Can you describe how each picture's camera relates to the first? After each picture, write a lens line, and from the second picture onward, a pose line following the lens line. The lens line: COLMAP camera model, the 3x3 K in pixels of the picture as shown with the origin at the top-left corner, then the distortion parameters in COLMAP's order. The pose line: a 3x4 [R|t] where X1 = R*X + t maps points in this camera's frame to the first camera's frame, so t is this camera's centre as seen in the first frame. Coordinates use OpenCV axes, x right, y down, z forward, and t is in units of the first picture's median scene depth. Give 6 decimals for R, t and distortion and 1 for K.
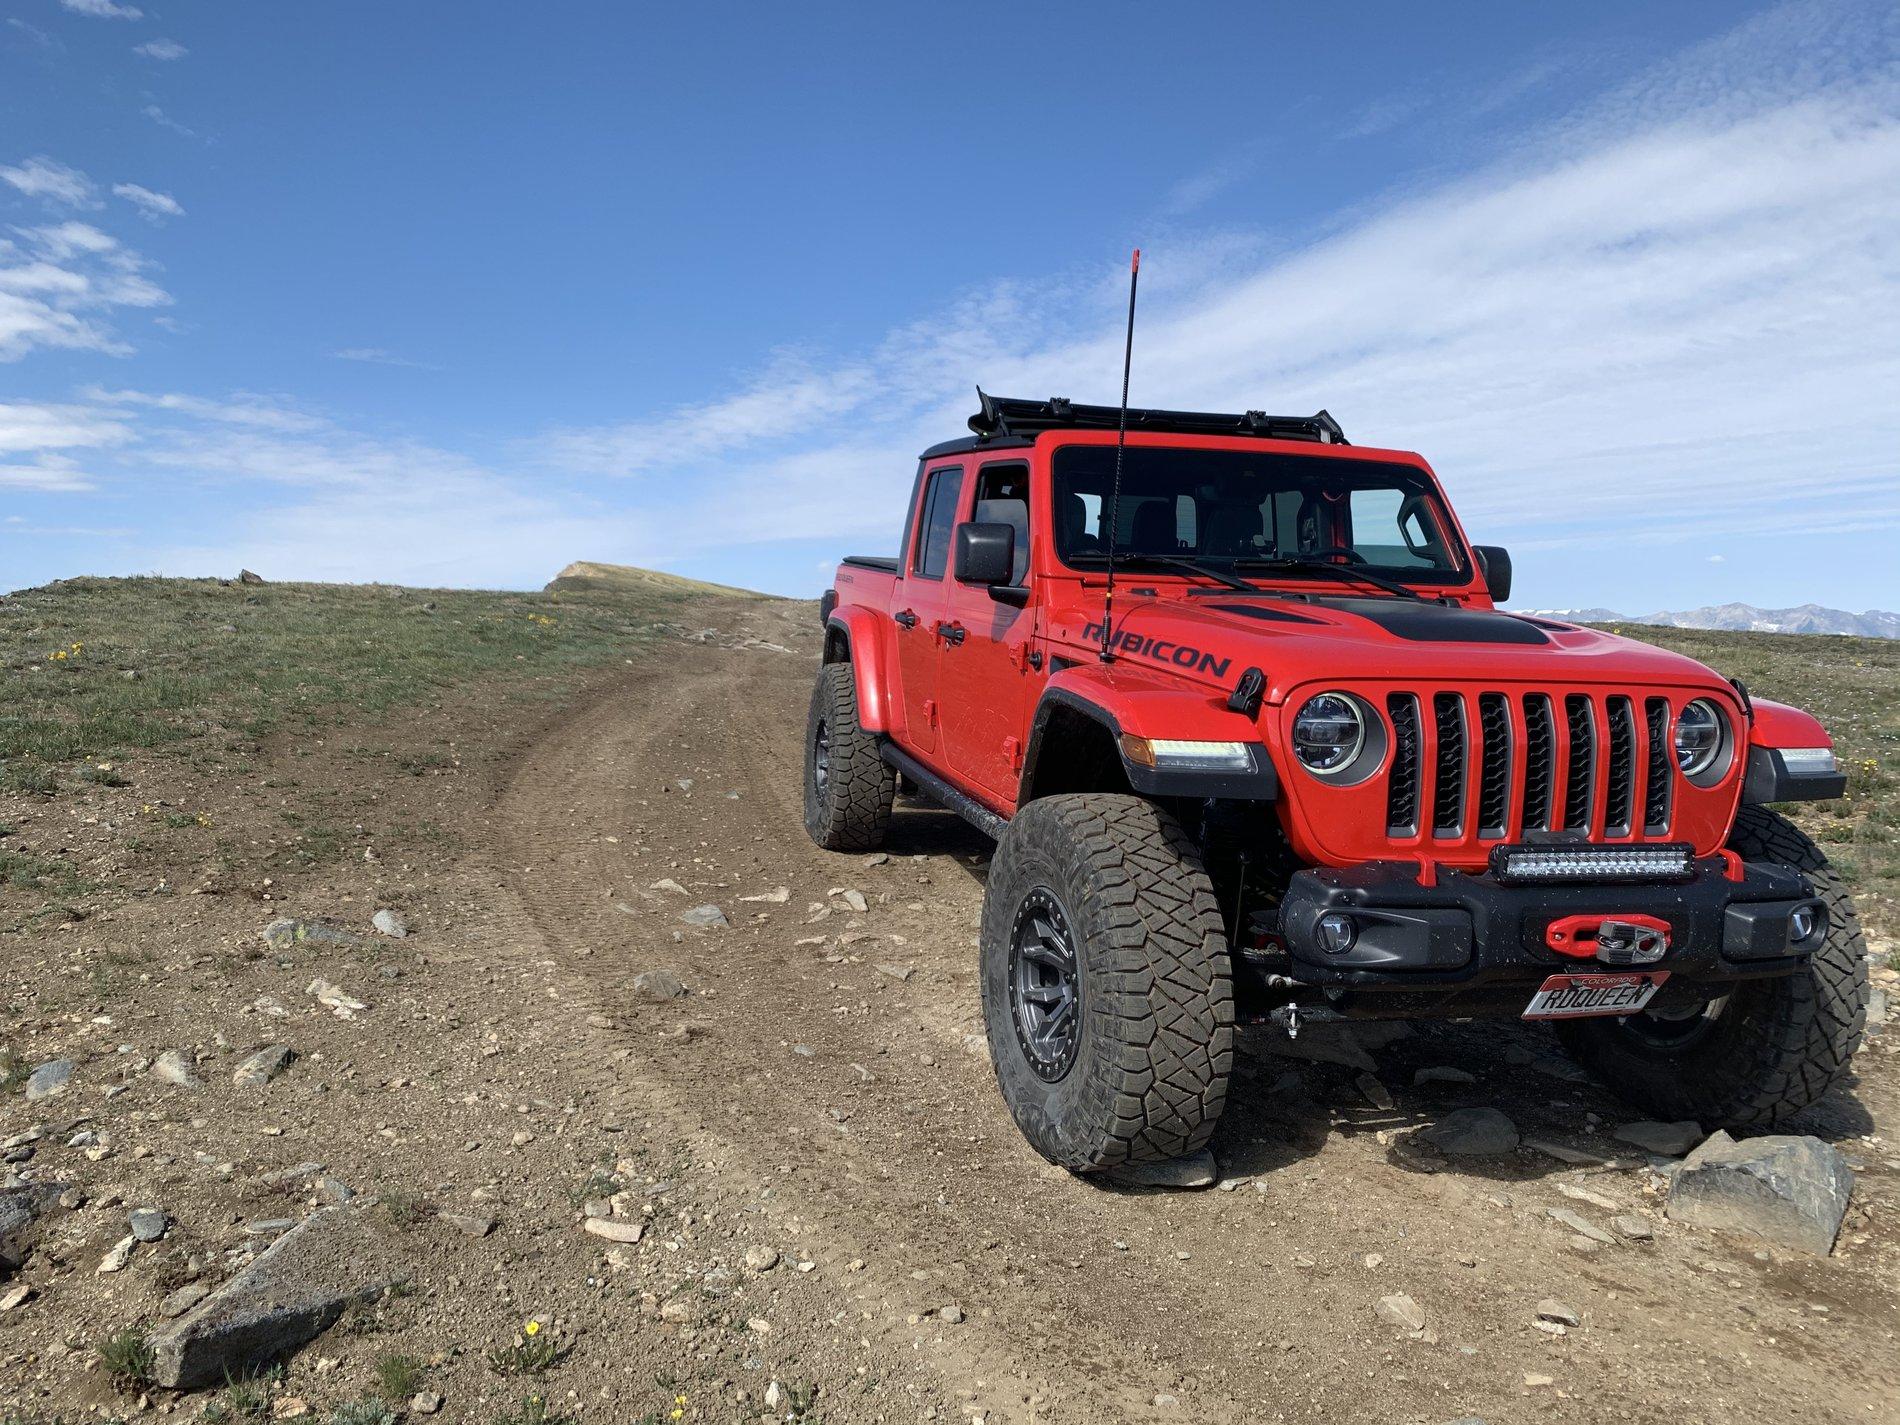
lens RADIAL K [[1397.6, 0, 944.9], [0, 1397.6, 626.7], [0, 0, 1]] dist [-0.001501, -0.005895]
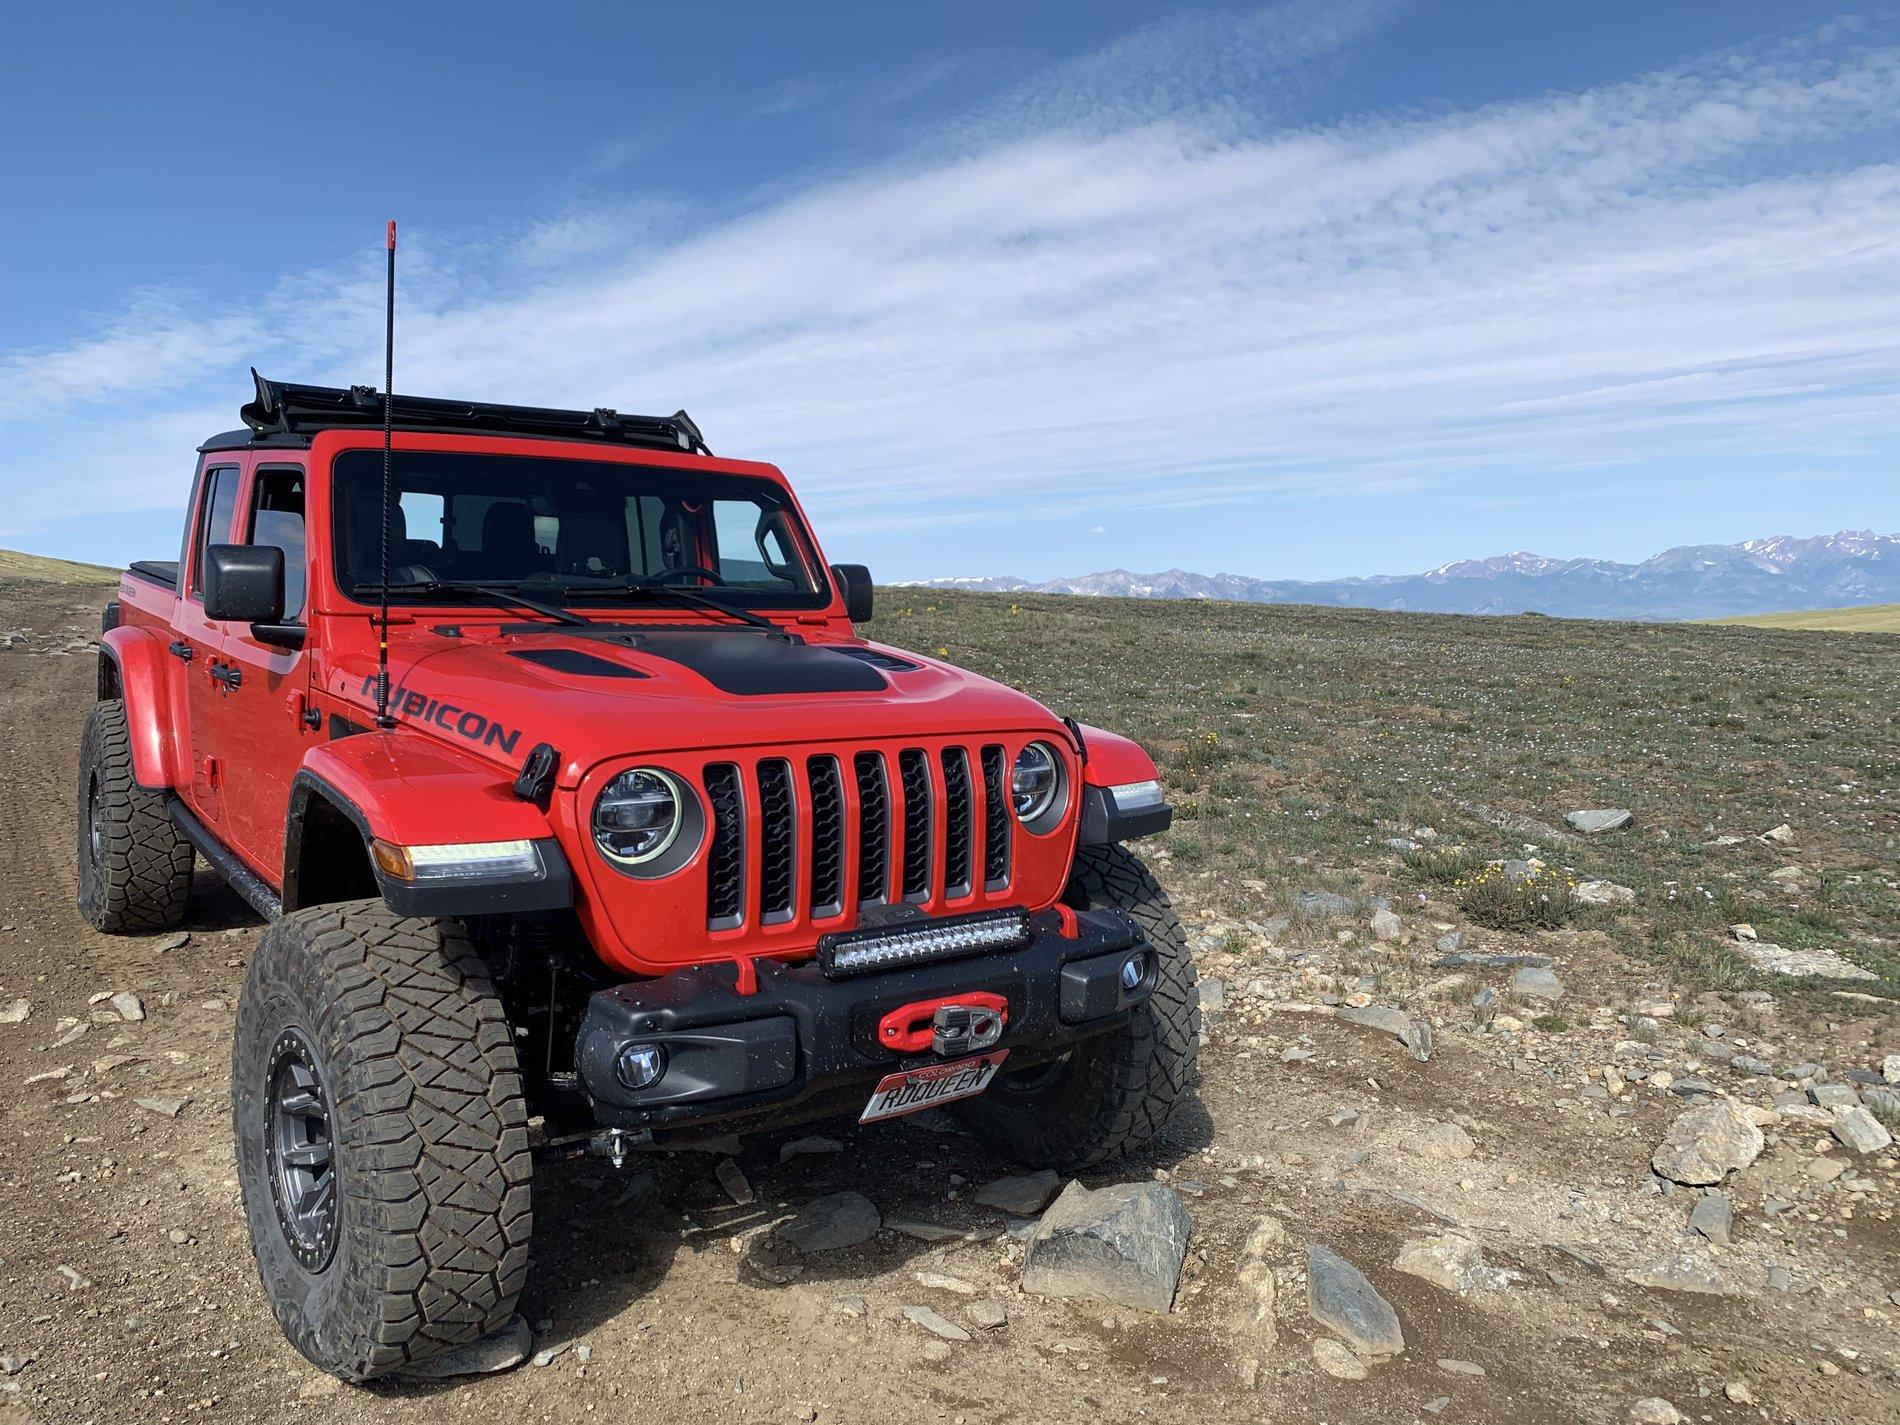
lens RADIAL K [[1405.0, 0, 948.0], [0, 1405.0, 595.0], [0, 0, 1]] dist [0.081915, -0.152703]
pose [[0.923769, -0.025773, 0.382082, 0.111666], [0.026229, 0.999648, 0.004018, -0.049170], [-0.382051, 0.006310, 0.924120, 0.124516]]
